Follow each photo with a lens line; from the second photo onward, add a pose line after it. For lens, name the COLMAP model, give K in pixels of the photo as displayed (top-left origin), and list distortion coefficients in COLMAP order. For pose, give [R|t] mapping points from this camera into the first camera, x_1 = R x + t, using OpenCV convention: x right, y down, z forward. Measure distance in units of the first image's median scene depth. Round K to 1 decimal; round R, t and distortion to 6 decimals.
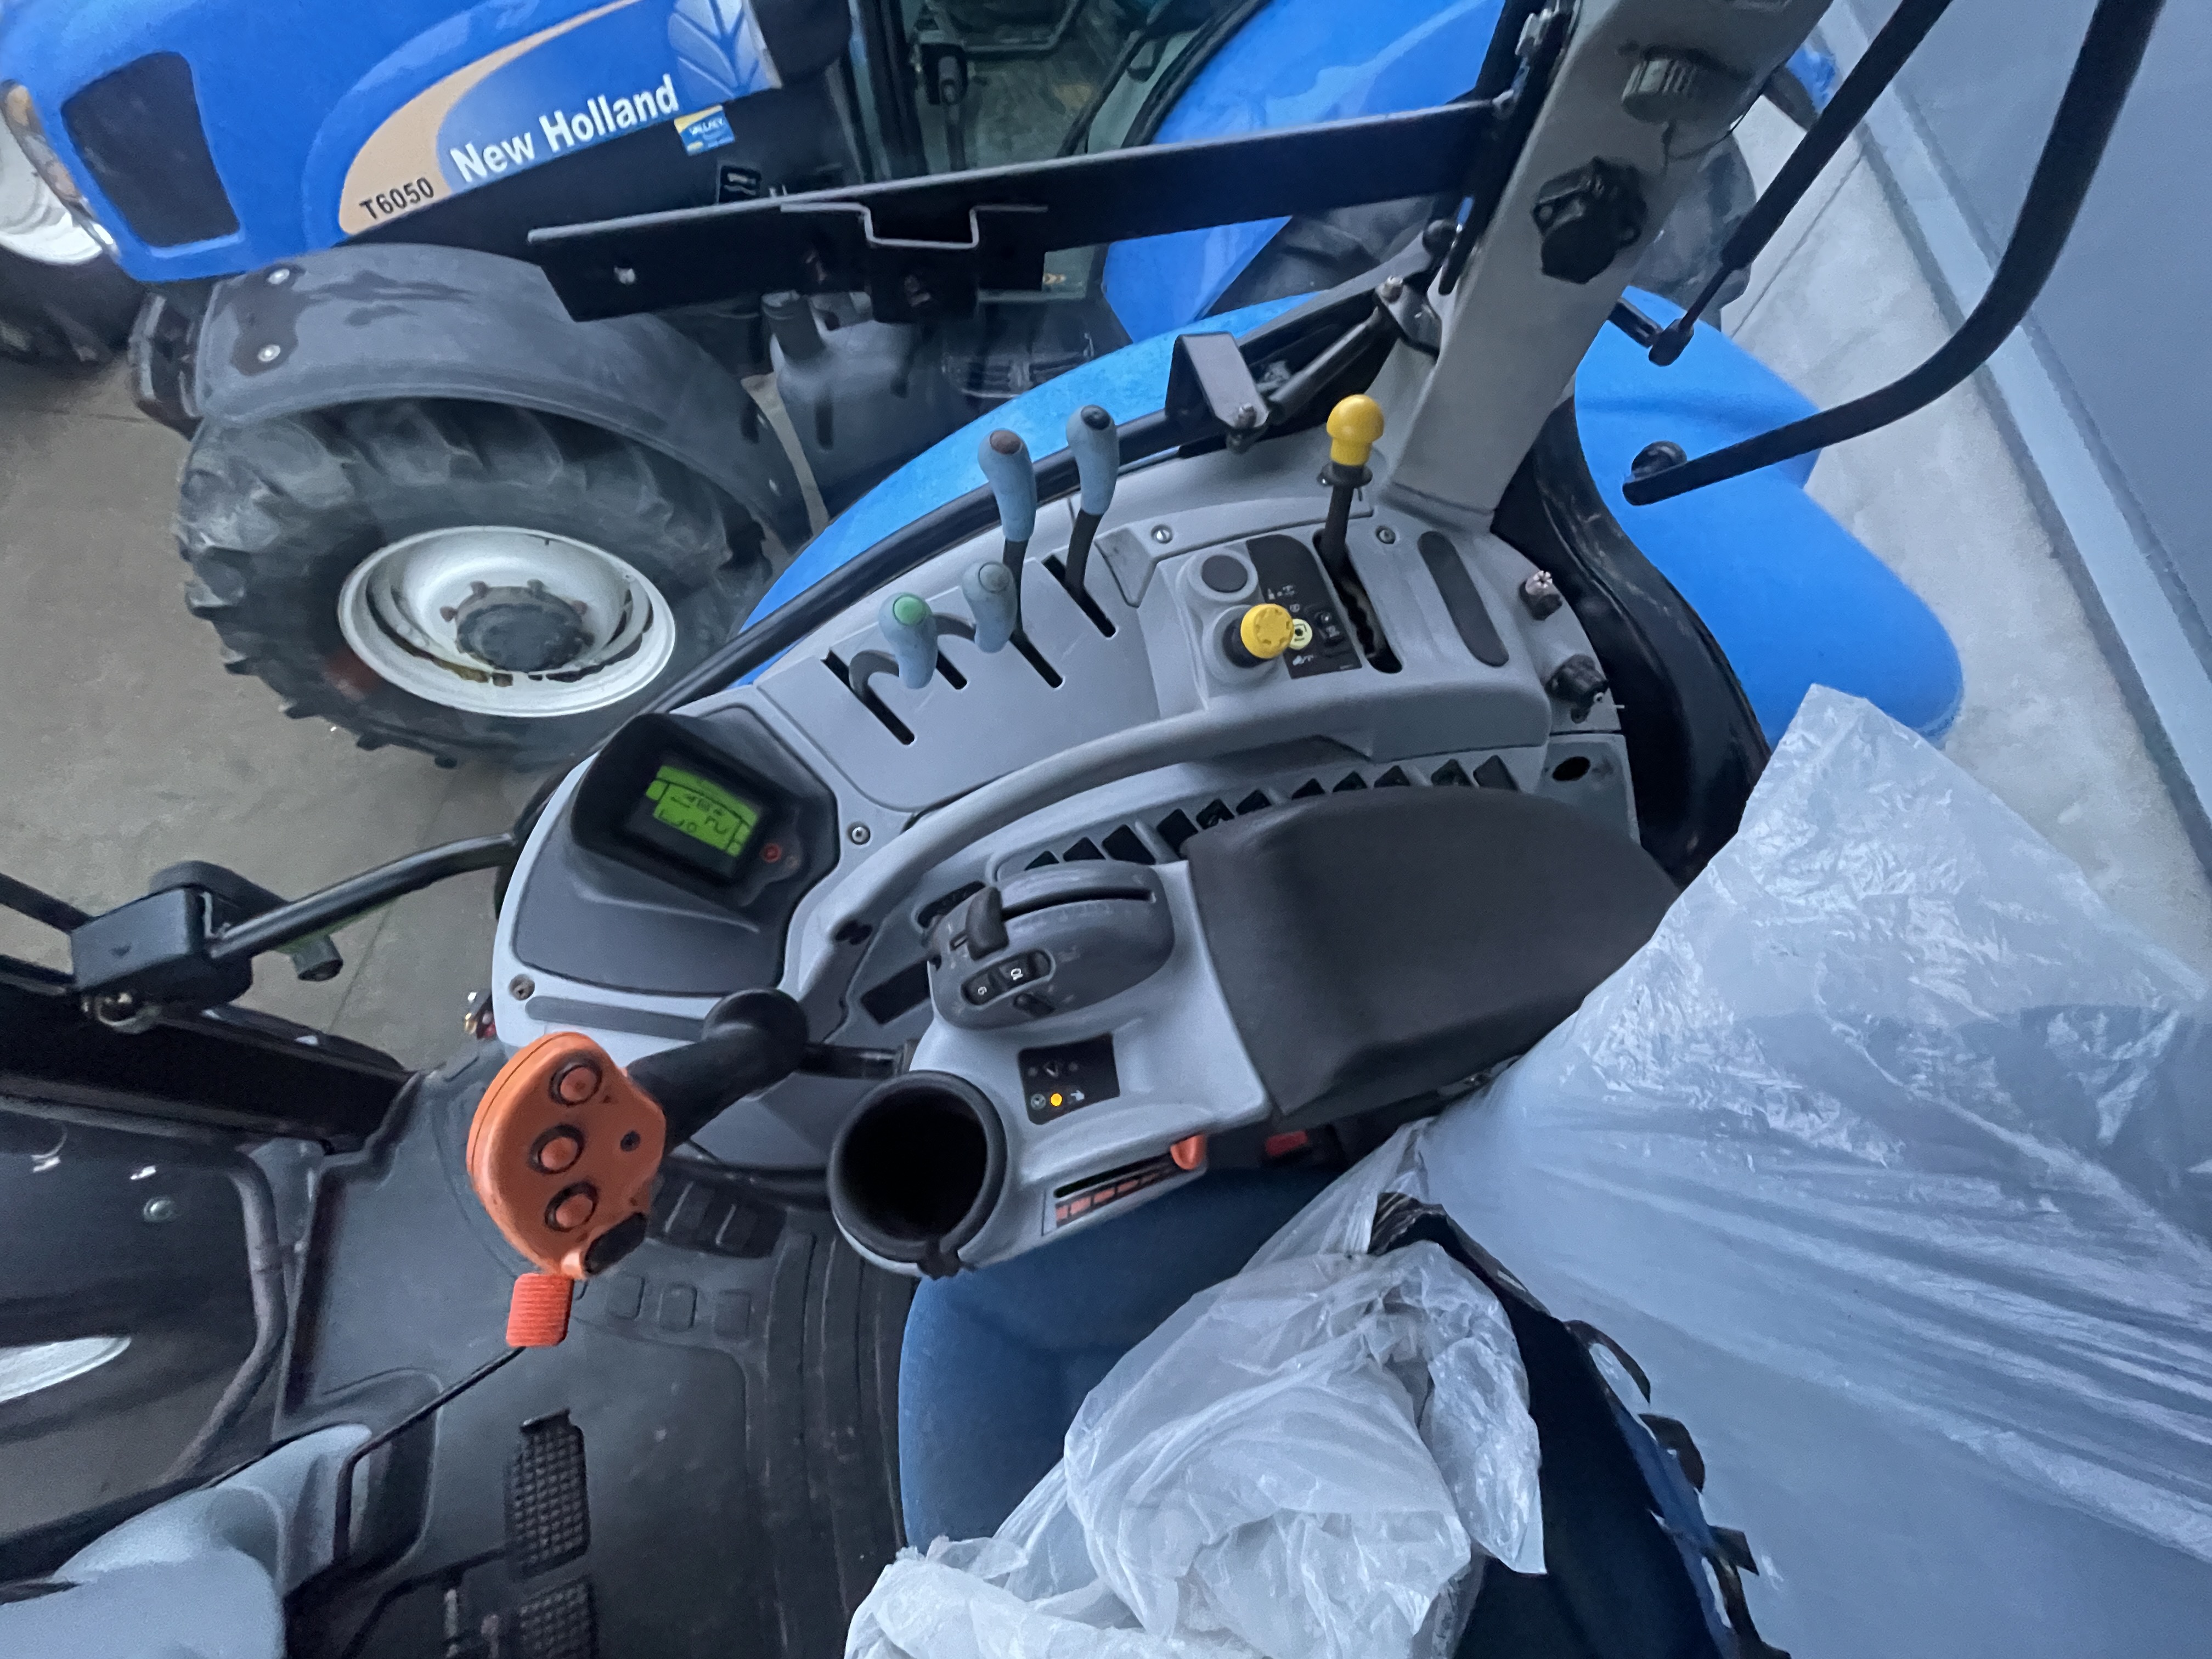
lens RADIAL K [[890.8, 0, 1096.7], [0, 890.8, 829.4], [0, 0, 1]] dist [-0.002914, -0.000377]
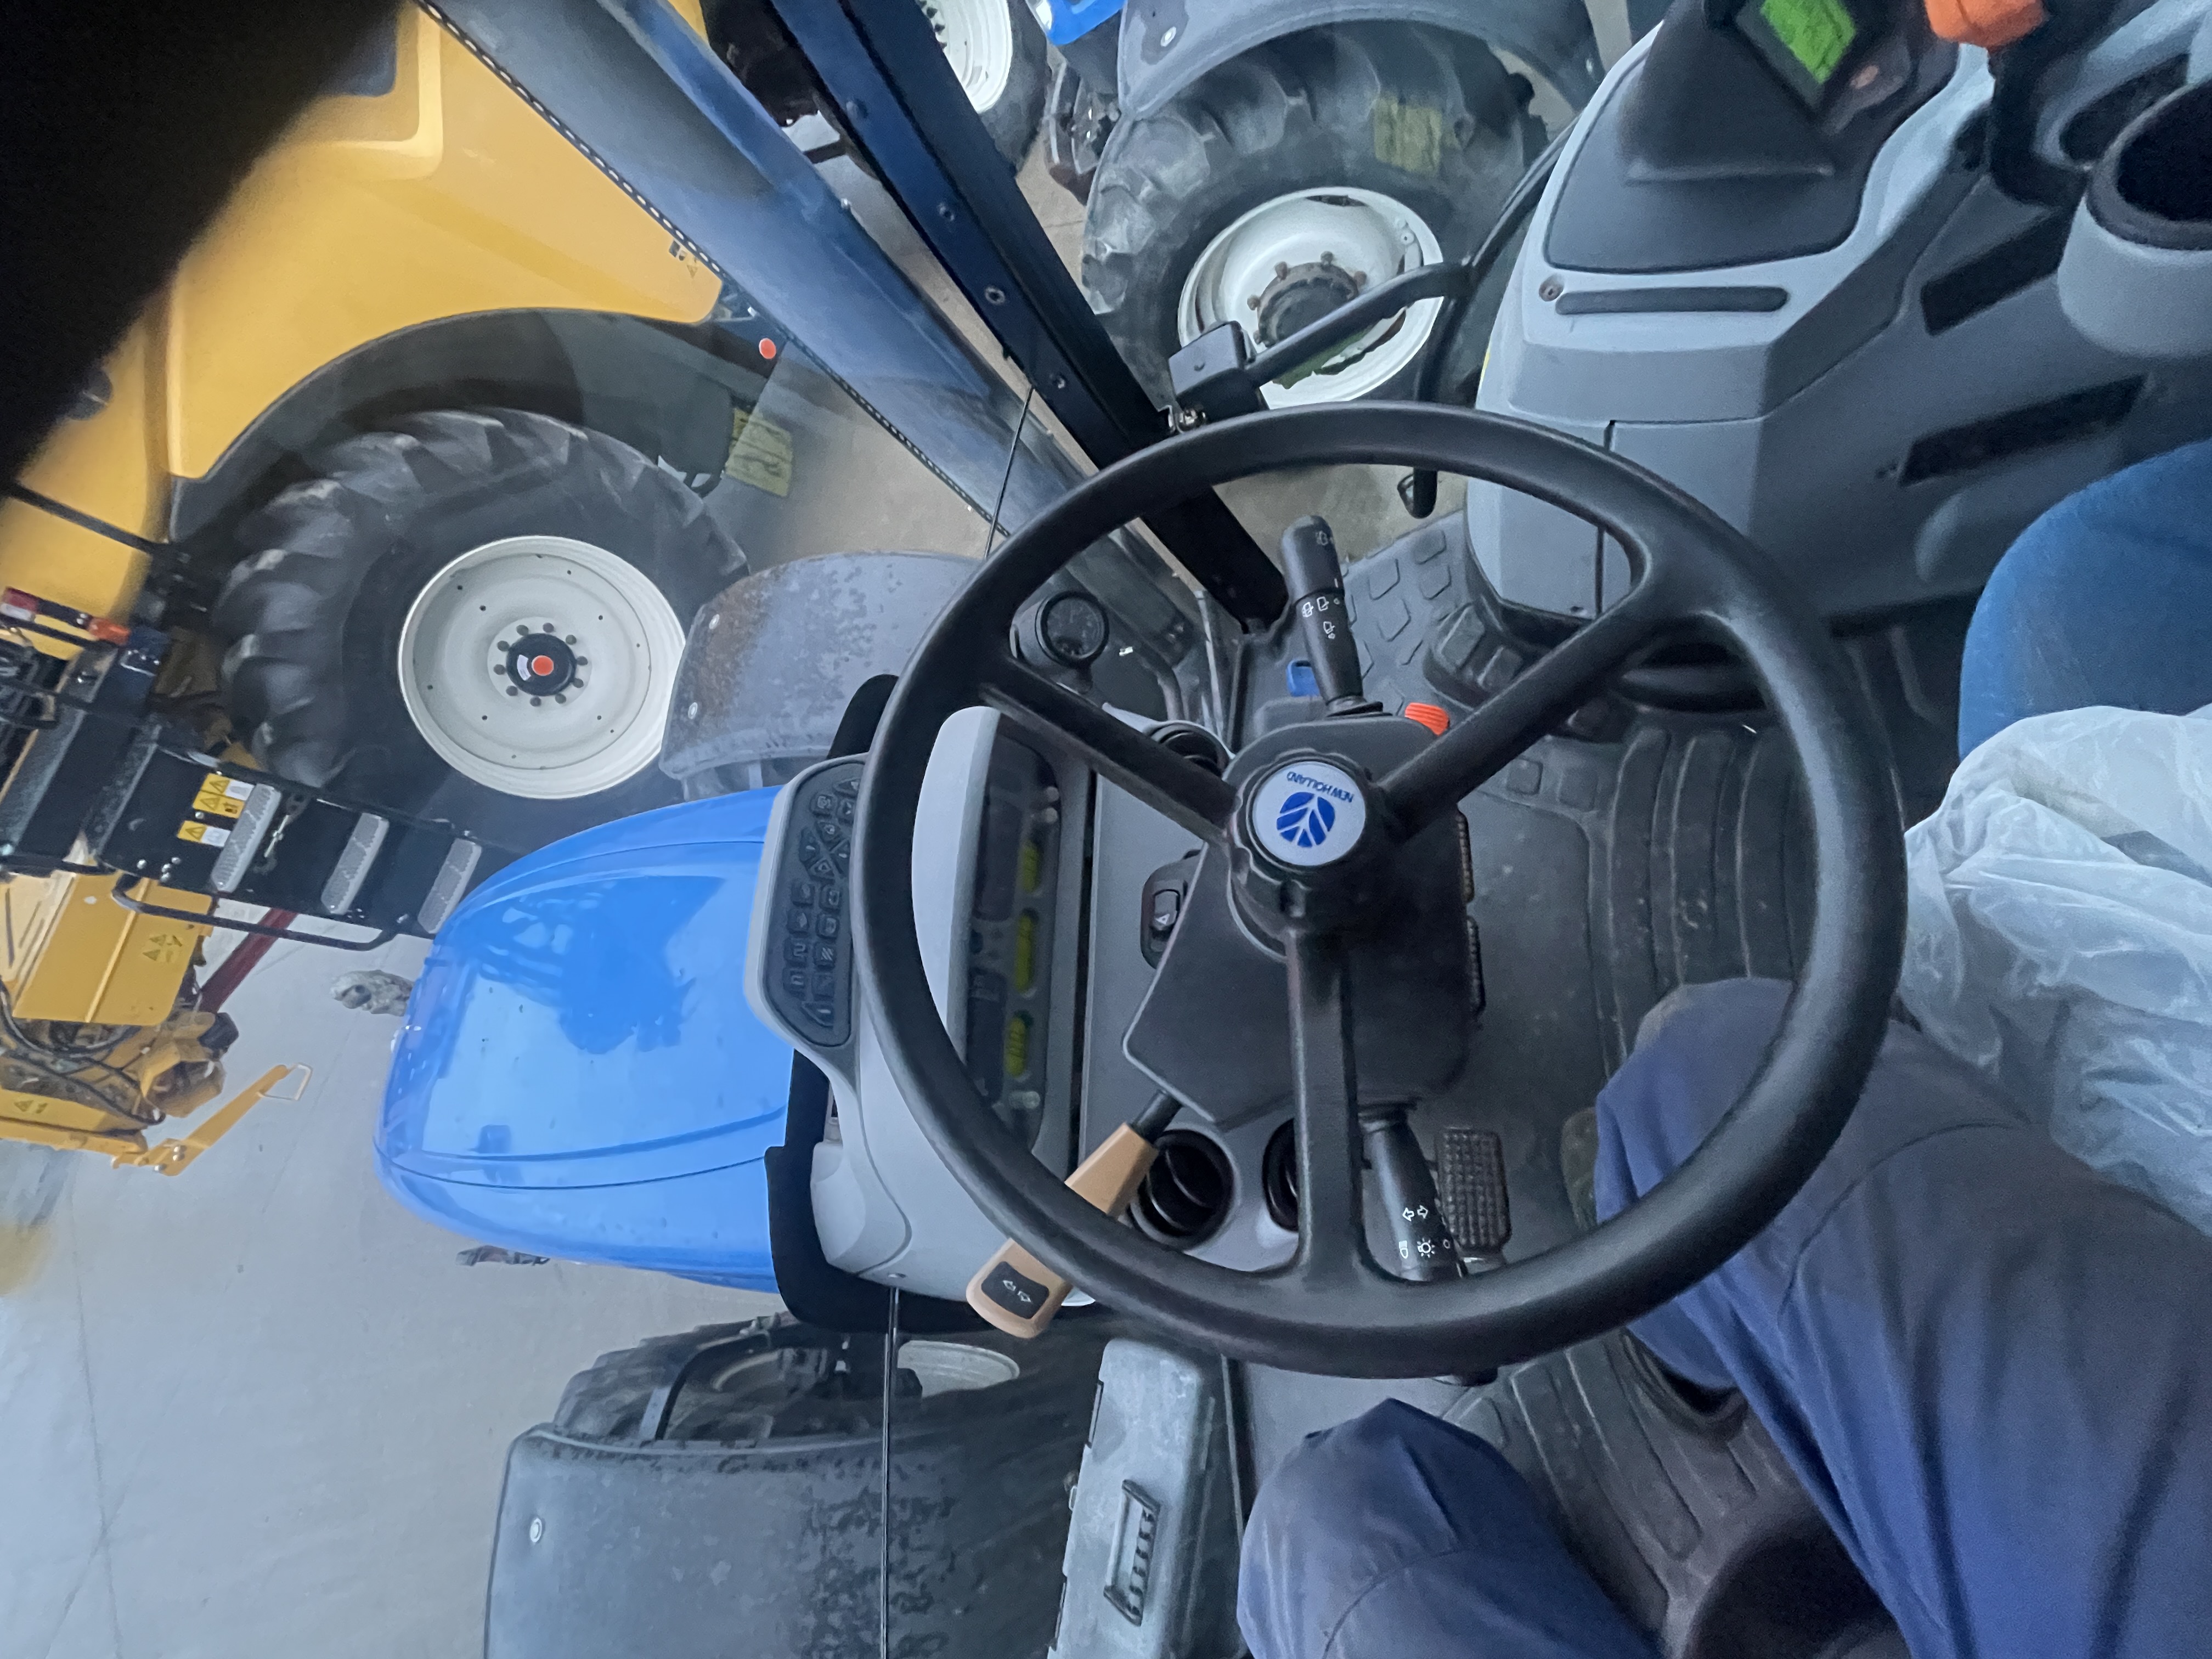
lens RADIAL K [[890.8, 0, 1104.8], [0, 890.8, 831.0], [0, 0, 1]] dist [-0.002914, -0.000377]
pose [[0.780889, 0.152295, -0.605820, -0.115542], [-0.029294, 0.977686, 0.208017, 0.224812], [0.623982, -0.144691, 0.767926, -0.095789]]
